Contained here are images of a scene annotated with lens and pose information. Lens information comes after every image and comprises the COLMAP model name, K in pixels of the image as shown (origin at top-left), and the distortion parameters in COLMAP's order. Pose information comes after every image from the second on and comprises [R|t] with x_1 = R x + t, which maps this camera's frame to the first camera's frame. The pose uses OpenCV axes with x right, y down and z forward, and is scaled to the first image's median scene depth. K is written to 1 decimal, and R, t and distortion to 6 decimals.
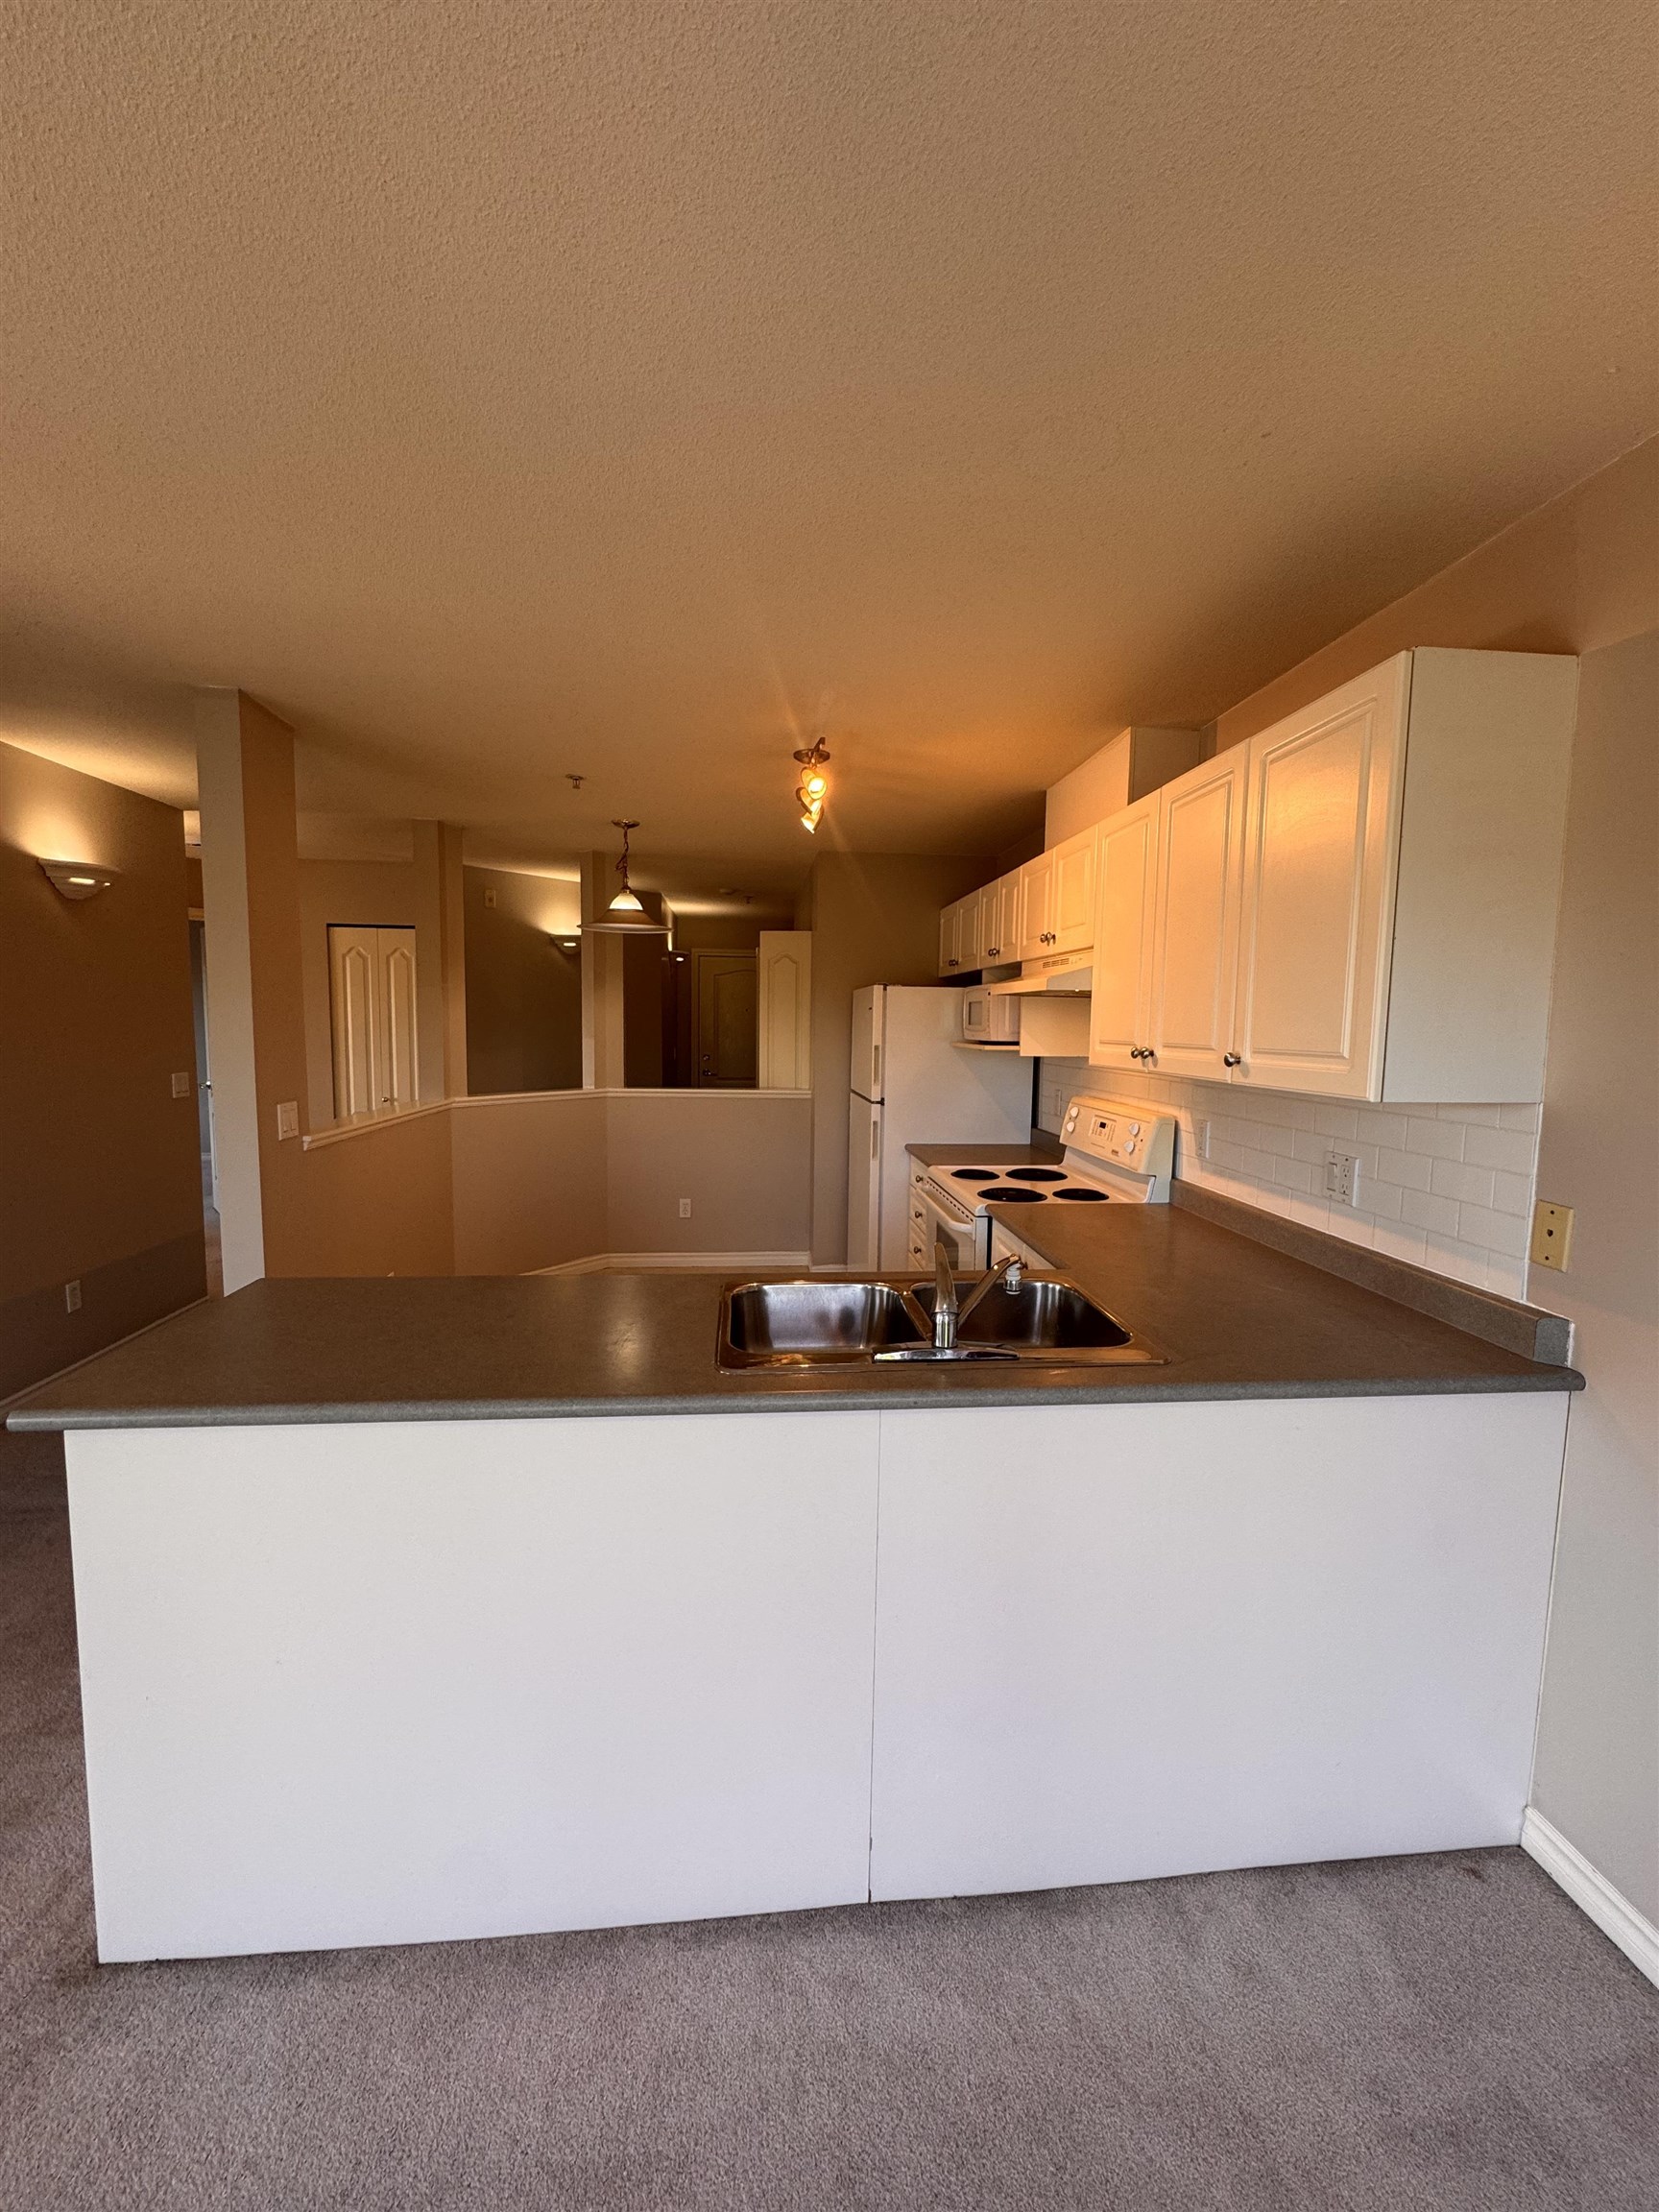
lens RADIAL K [[884.2, 0, 829.4], [0, 884.2, 1098.1], [0, 0, 1]] dist [-0.004559, 0.000774]
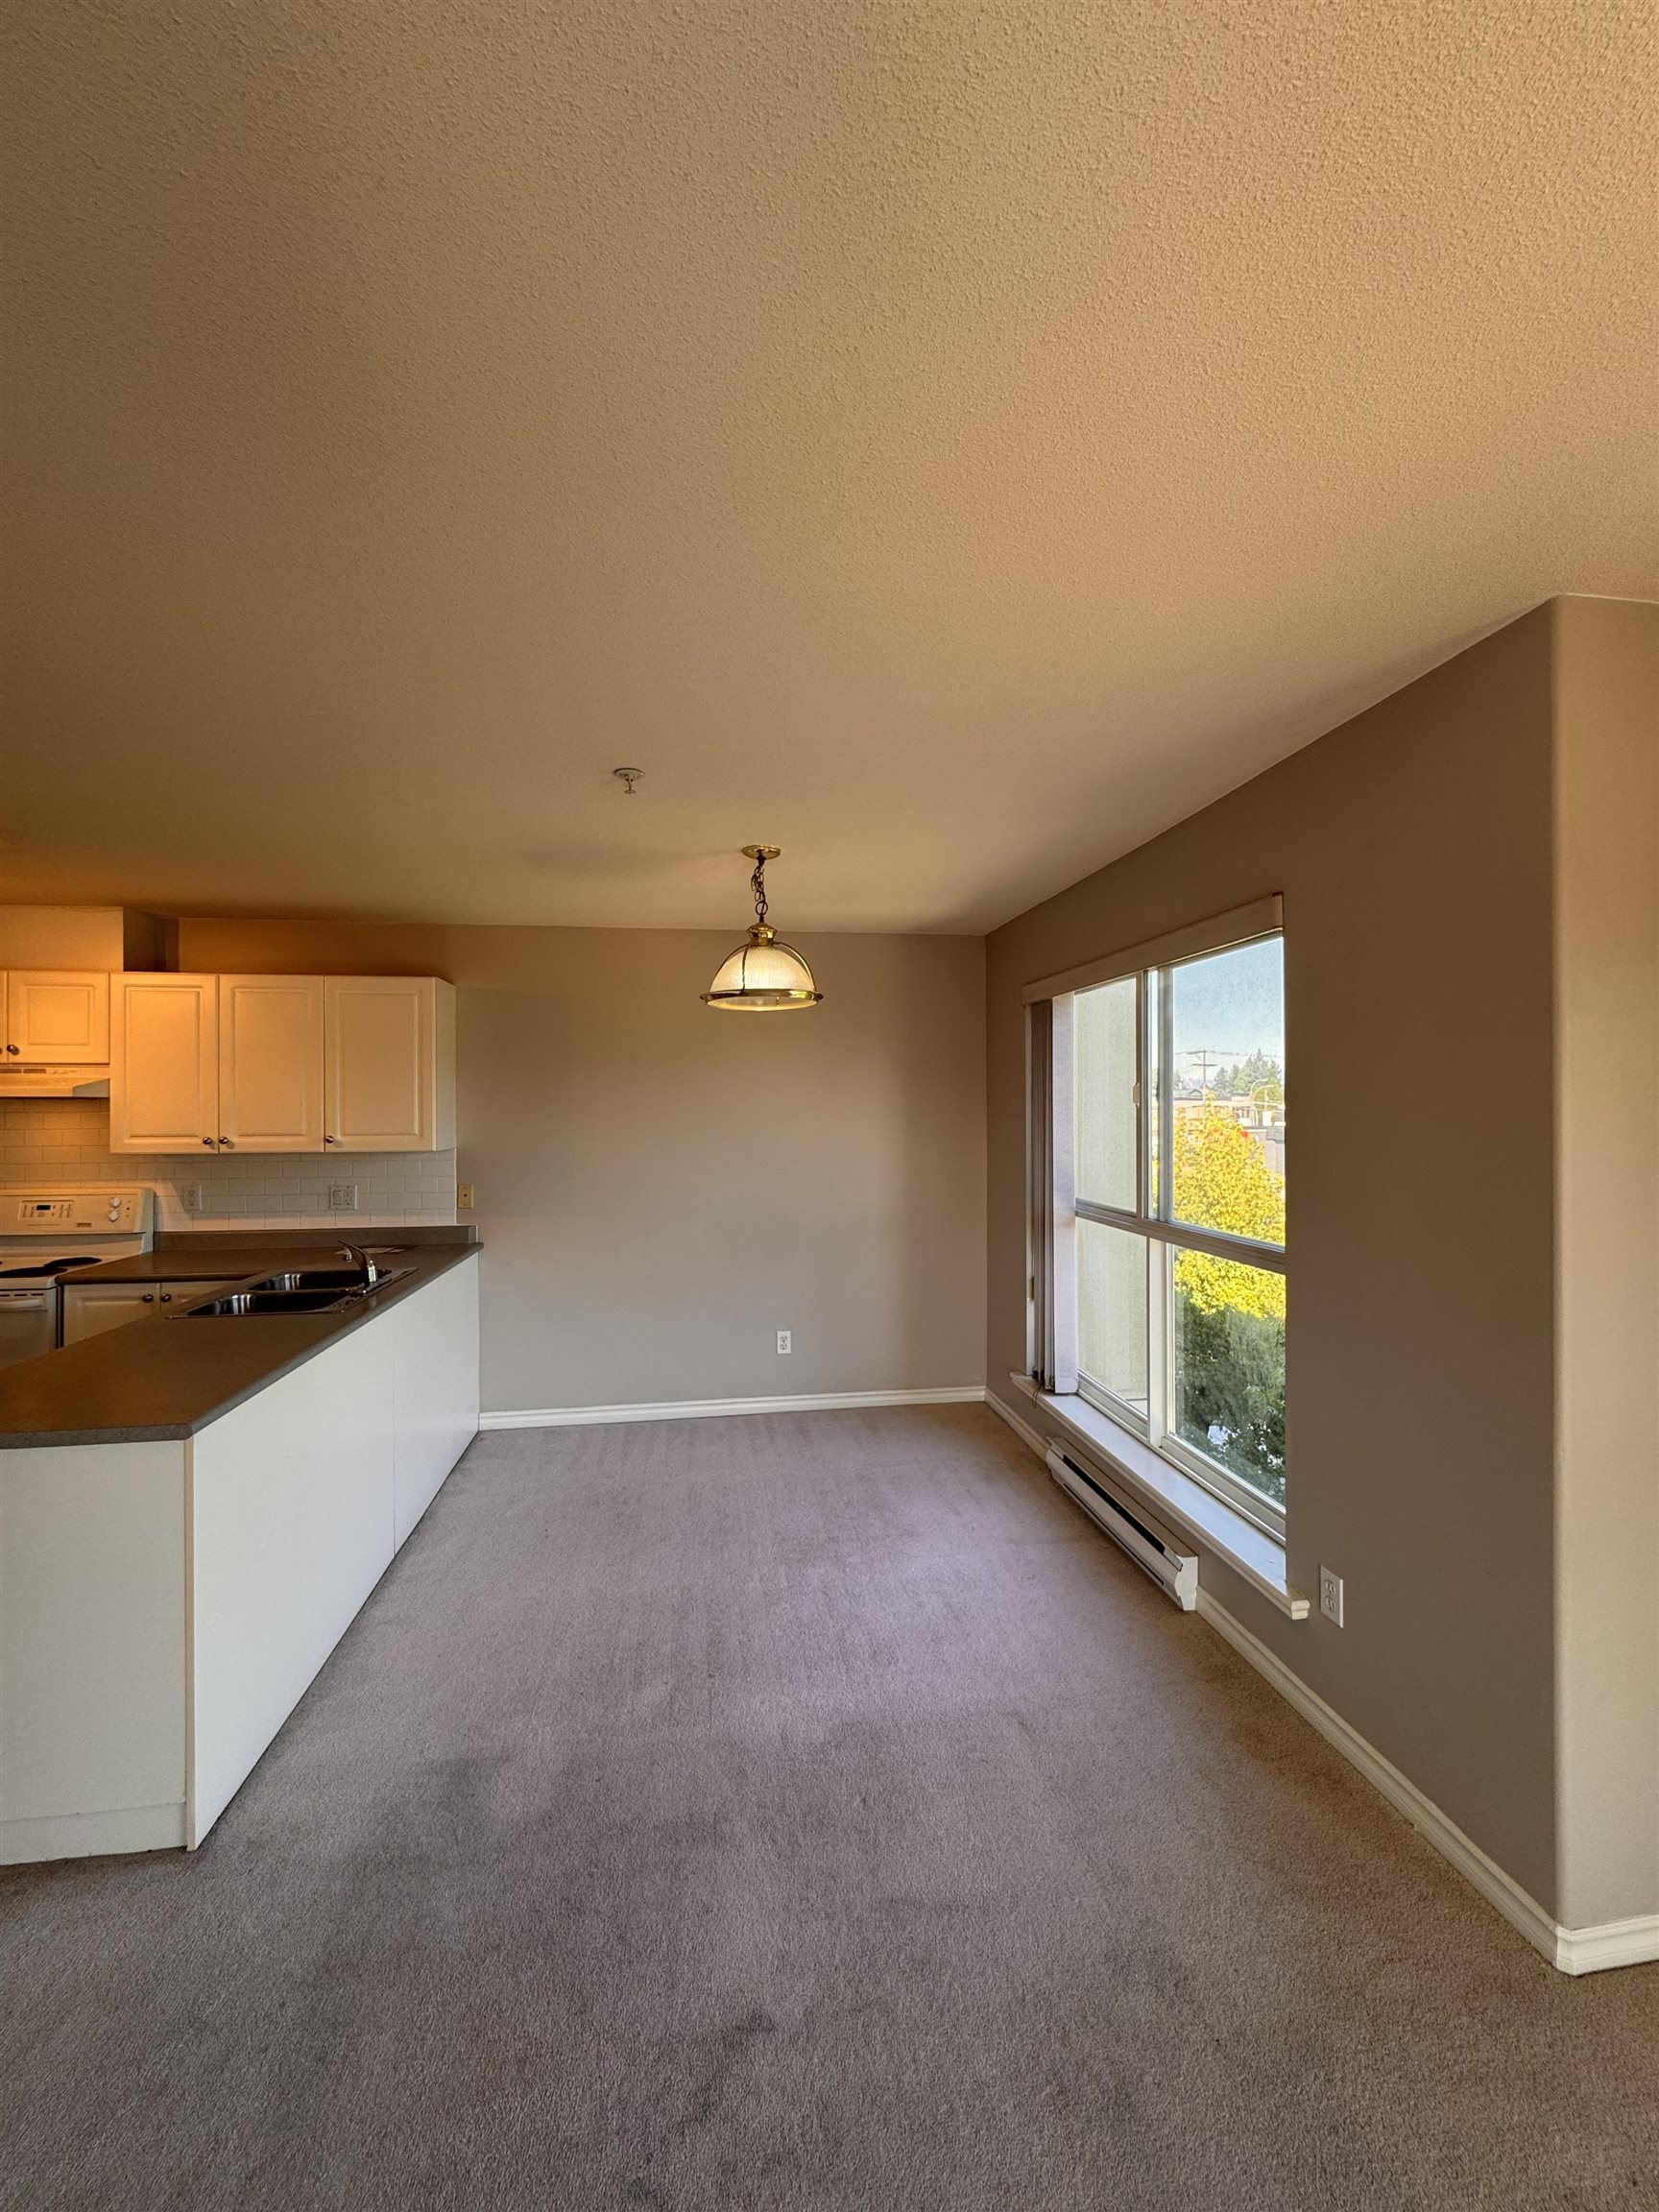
lens RADIAL K [[884.2, 0, 833.7], [0, 884.2, 1103.5], [0, 0, 1]] dist [-0.004559, 0.000774]
pose [[-0.062805, -0.009271, 0.997983, -1.173233], [0.088355, 0.995979, 0.014813, -0.040331], [-0.994107, 0.089107, -0.061734, 0.013156]]
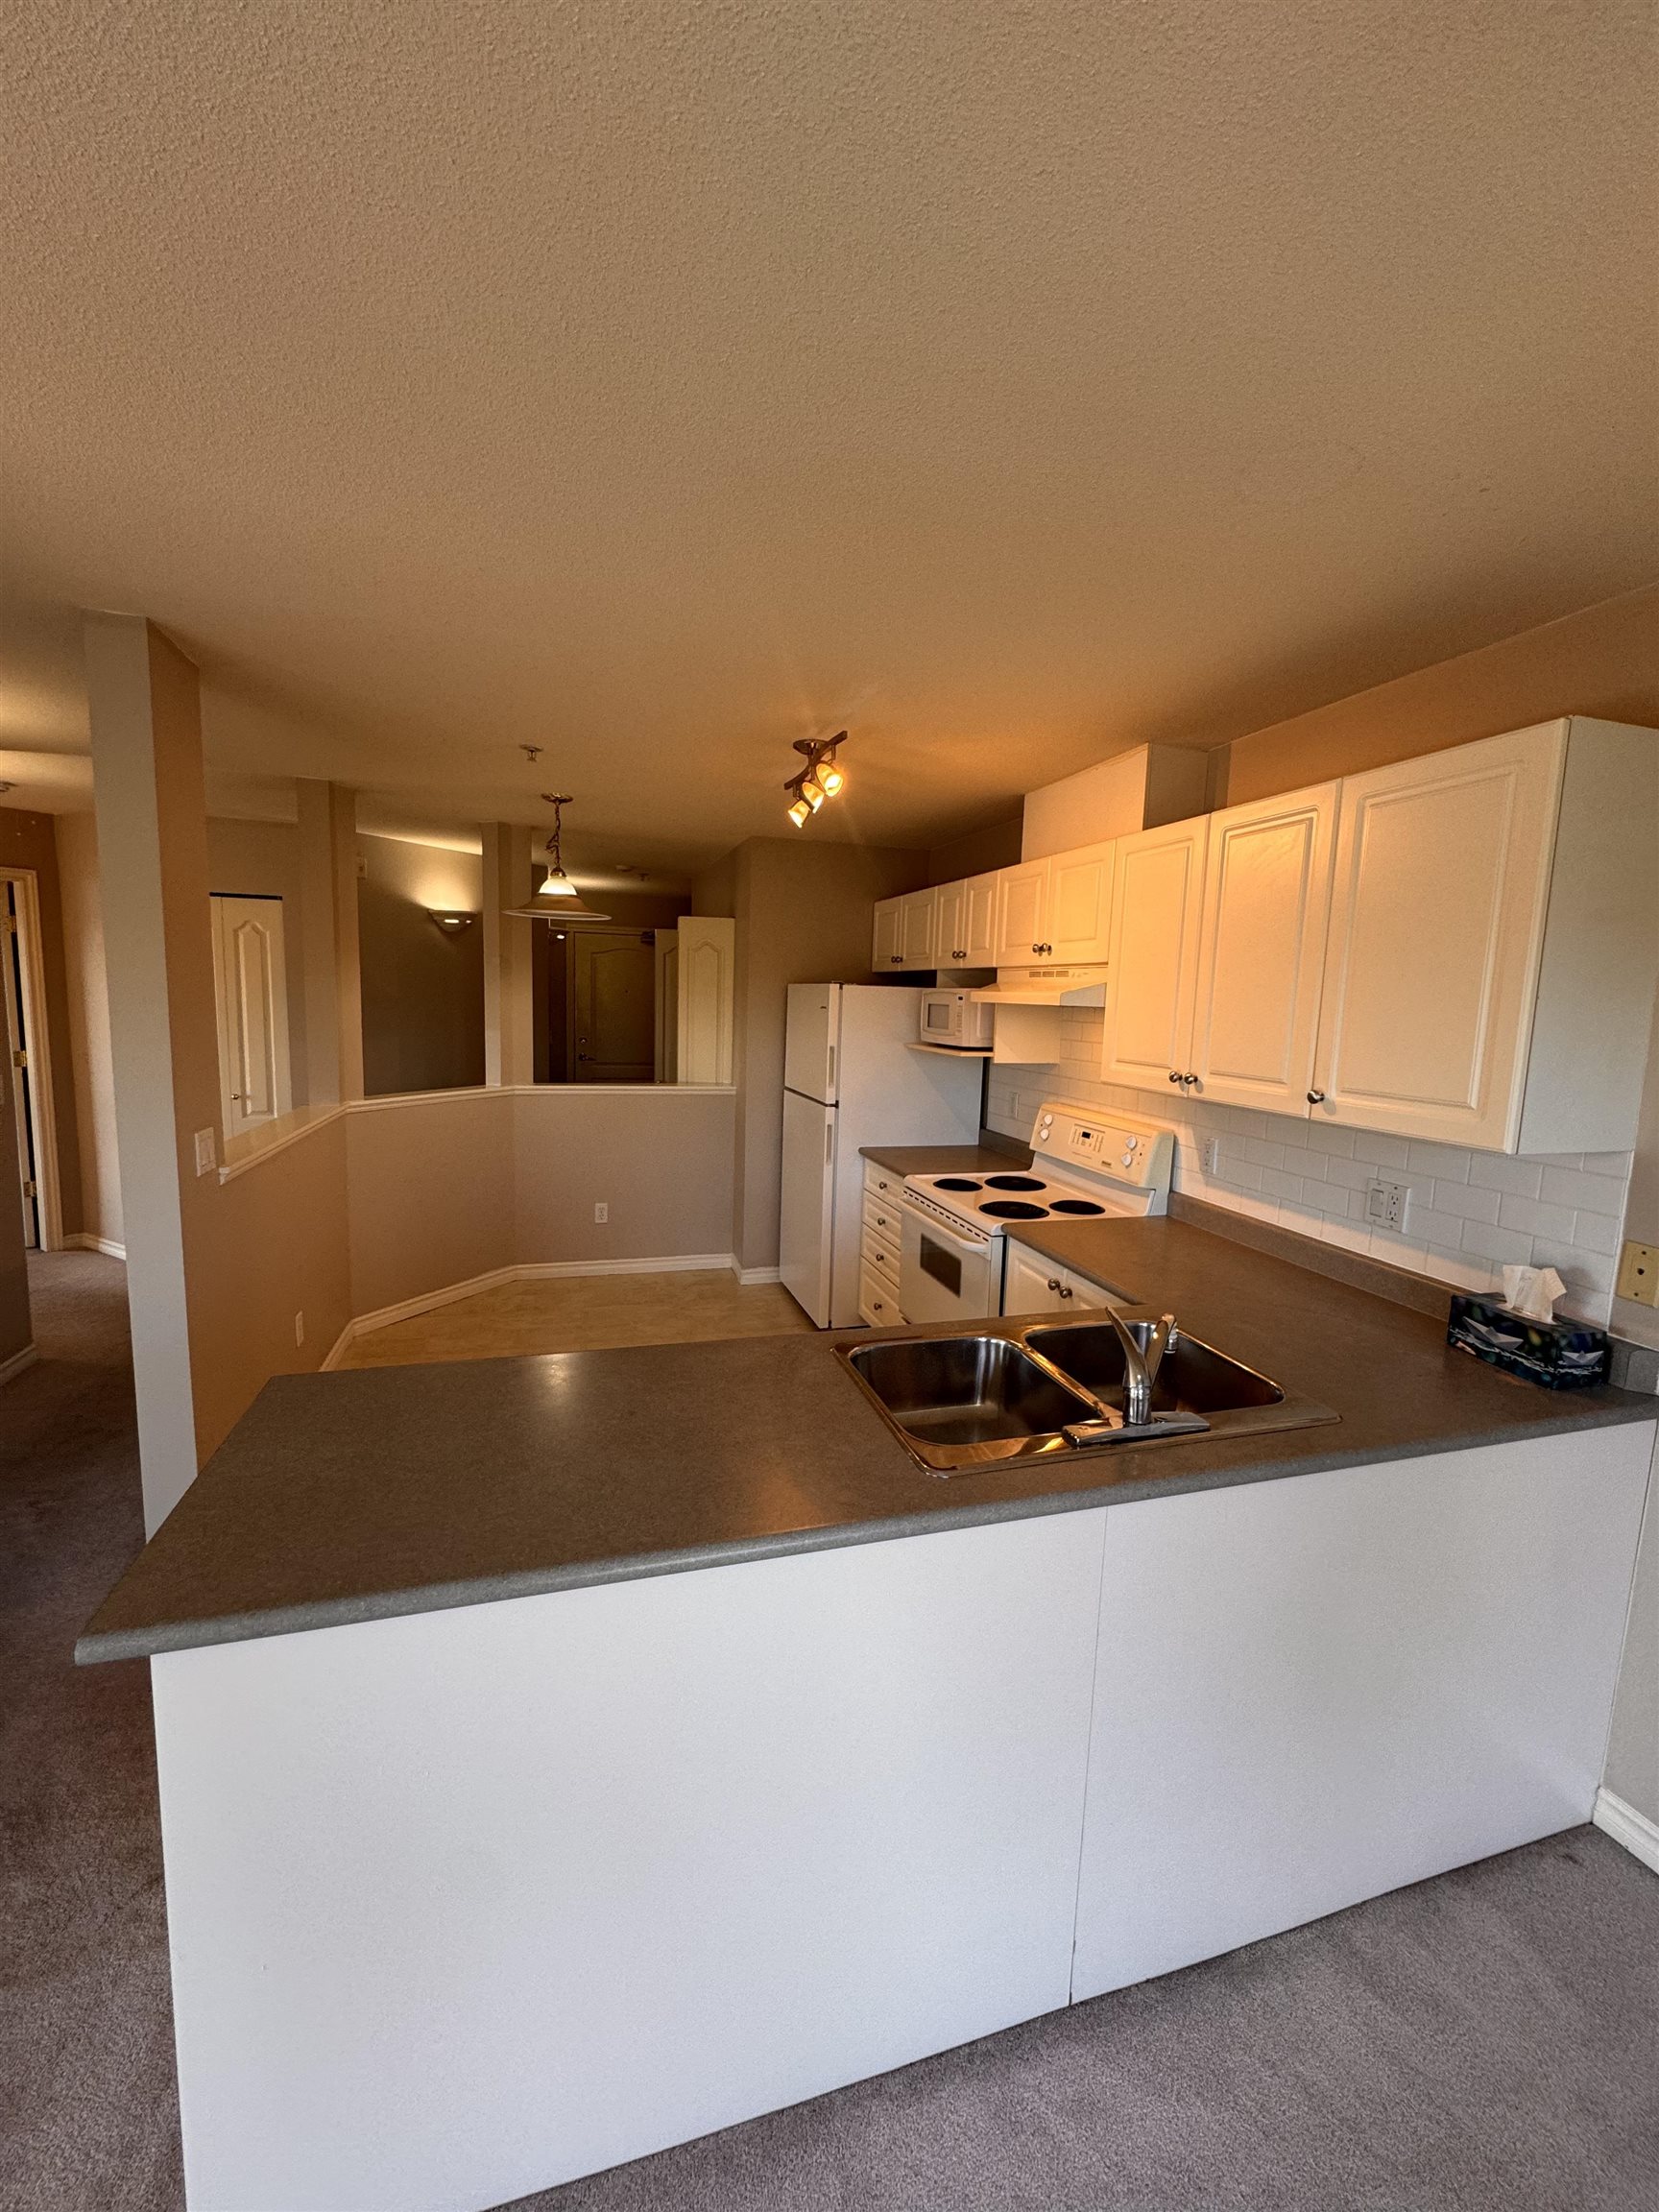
lens RADIAL K [[884.2, 0, 828.1], [0, 884.2, 1097.6], [0, 0, 1]] dist [-0.004559, 0.000774]
pose [[0.980459, -0.006301, 0.196620, -0.225323], [-0.000341, 0.999431, 0.033730, -0.058385], [-0.196721, -0.033138, 0.979899, 0.086036]]
